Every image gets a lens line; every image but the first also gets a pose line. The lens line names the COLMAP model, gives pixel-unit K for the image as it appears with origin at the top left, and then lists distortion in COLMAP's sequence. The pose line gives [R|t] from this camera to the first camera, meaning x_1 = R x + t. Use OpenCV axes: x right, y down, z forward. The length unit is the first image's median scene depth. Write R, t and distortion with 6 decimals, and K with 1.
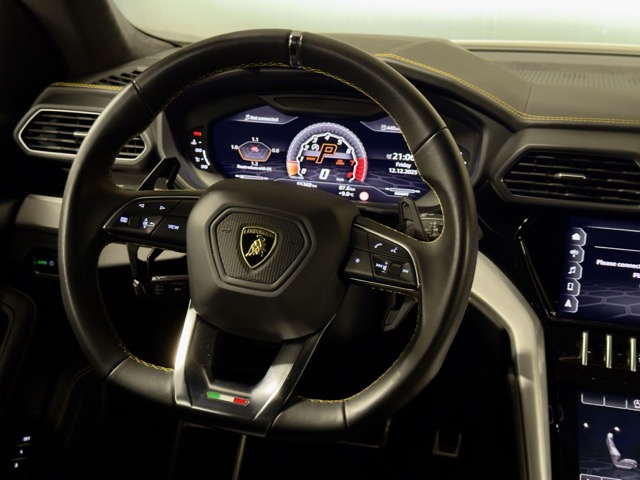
lens RADIAL K [[908.2, 0, 320.0], [0, 908.2, 240.0], [0, 0, 1]] dist [0.050956, -0.009810]
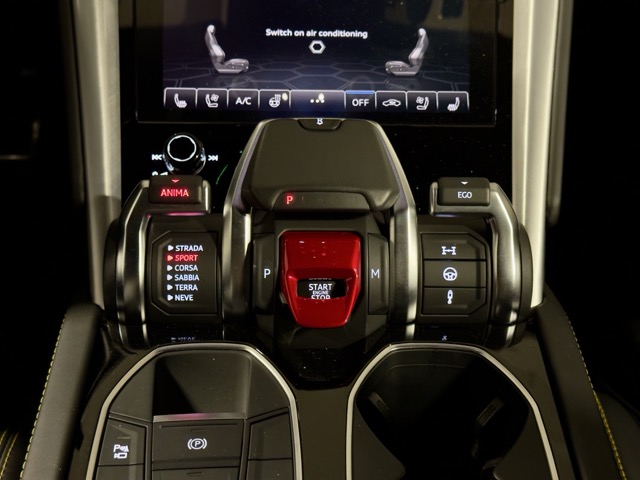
lens RADIAL K [[908.2, 0, 320.0], [0, 908.2, 240.0], [0, 0, 1]] dist [0.050956, -0.009810]
pose [[0.972205, -0.135082, 0.191235, 0.236980], [0.082050, 0.961552, 0.262078, 0.185795], [-0.219284, -0.239103, 0.945909, 0.316431]]
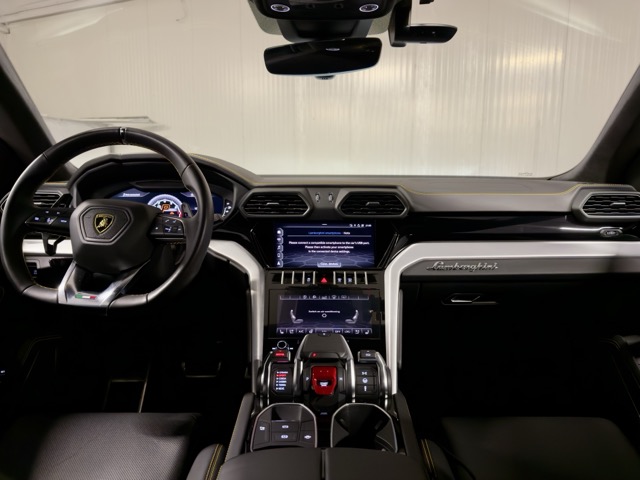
lens RADIAL K [[445.0, 0, 320.0], [0, 445.0, 240.0], [0, 0, 1]] dist [0.095448, -0.145197]
pose [[0.979296, -0.057166, 0.194194, 0.180533], [0.096059, 0.975644, -0.197207, 0.252550], [-0.178190, 0.211778, 0.960936, -0.047213]]
